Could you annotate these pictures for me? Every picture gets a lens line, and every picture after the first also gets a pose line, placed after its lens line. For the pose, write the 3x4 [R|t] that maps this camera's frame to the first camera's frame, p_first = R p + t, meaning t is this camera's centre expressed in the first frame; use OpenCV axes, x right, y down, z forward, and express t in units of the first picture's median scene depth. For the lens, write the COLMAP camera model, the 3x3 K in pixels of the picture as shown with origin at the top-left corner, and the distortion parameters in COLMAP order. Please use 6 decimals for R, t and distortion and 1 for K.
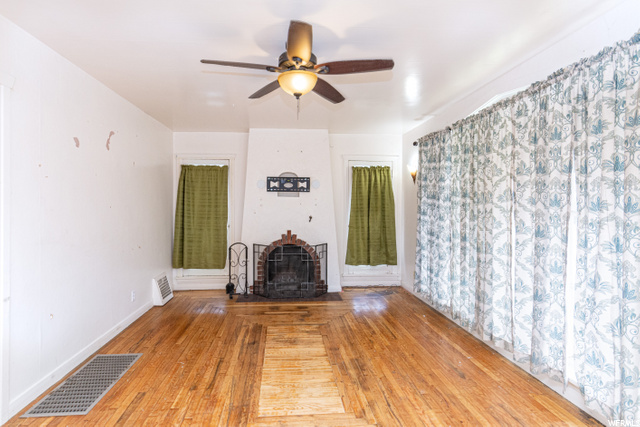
lens RADIAL K [[307.4, 0, 305.3], [0, 307.4, 204.7], [0, 0, 1]] dist [0.002013, 0.000279]
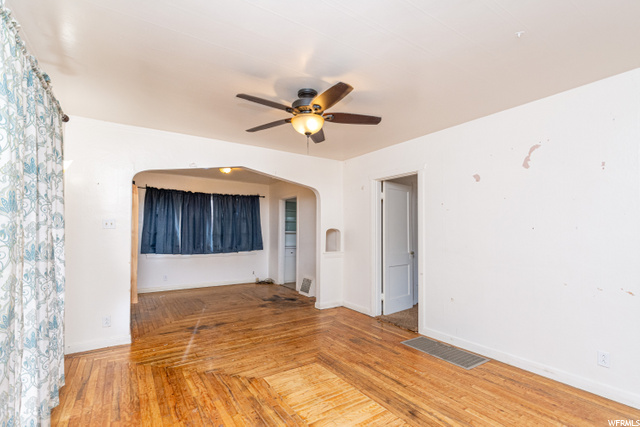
lens RADIAL K [[300.9, 0, 315.7], [0, 300.9, 225.1], [0, 0, 1]] dist [-0.000252, -0.000080]
pose [[-0.877288, -0.014781, -0.479736, 0.260815], [-0.001969, 0.999628, -0.027199, 0.016746], [0.479960, -0.022917, -0.876991, 1.044445]]
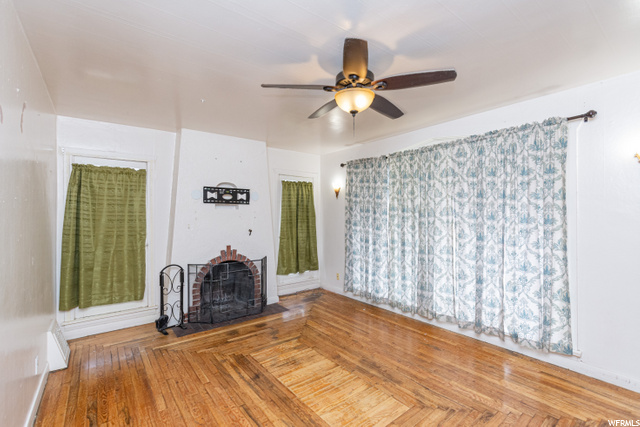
lens RADIAL K [[282.4, 0, 320.0], [0, 282.4, 213.5], [0, 0, 1]] dist [-0.000634, -0.000522]
pose [[0.829606, -0.001887, 0.558347, -0.323179], [0.002113, 0.999998, 0.000240, -0.013625], [-0.558346, 0.000980, 0.829608, 0.153044]]
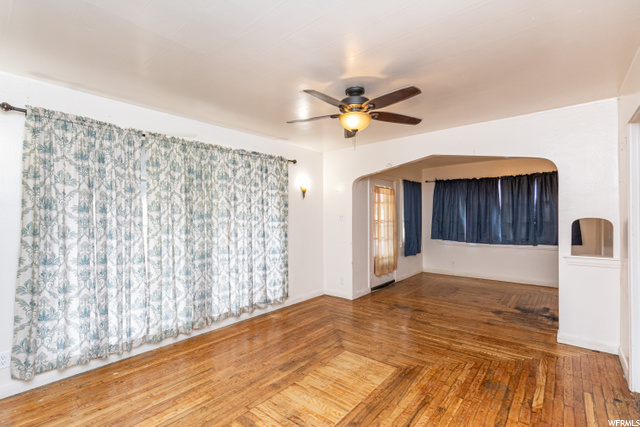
lens RADIAL K [[296.9, 0, 312.0], [0, 296.9, 216.0], [0, 0, 1]] dist [0.000644, -0.000235]
pose [[-0.702195, 0.001309, 0.711983, -0.383098], [0.002268, 0.999997, 0.000398, -0.009892], [-0.711981, 0.001894, -0.702196, 1.003519]]
